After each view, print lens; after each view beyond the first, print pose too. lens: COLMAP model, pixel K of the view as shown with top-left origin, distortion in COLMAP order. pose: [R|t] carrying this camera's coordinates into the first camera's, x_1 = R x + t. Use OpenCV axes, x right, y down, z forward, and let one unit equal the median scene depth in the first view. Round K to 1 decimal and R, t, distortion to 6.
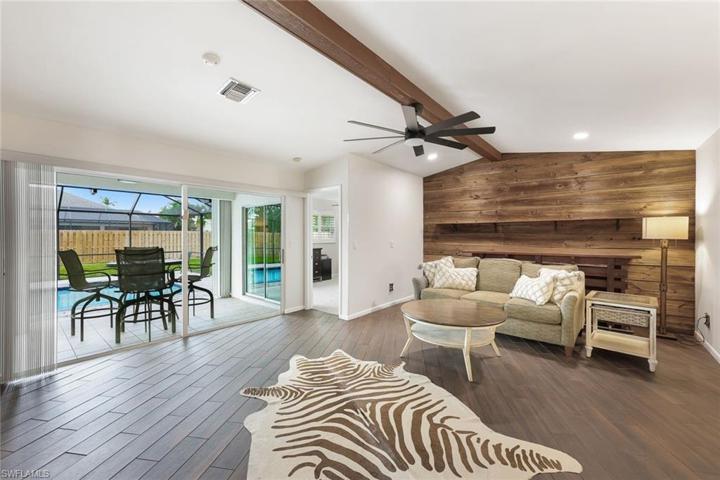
lens RADIAL K [[297.6, 0, 358.2], [0, 297.6, 238.2], [0, 0, 1]] dist [-0.001582, 0.000036]
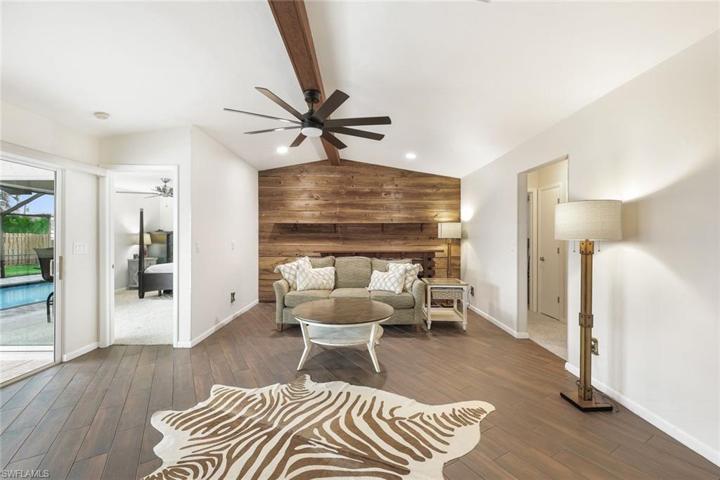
lens RADIAL K [[312.4, 0, 360.0], [0, 312.4, 240.0], [0, 0, 1]] dist [0.002643, 0.000372]
pose [[0.748676, -0.003948, 0.662924, -0.290760], [0.005512, 0.999985, -0.000269, 0.010028], [-0.662913, 0.003855, 0.748687, 0.155914]]
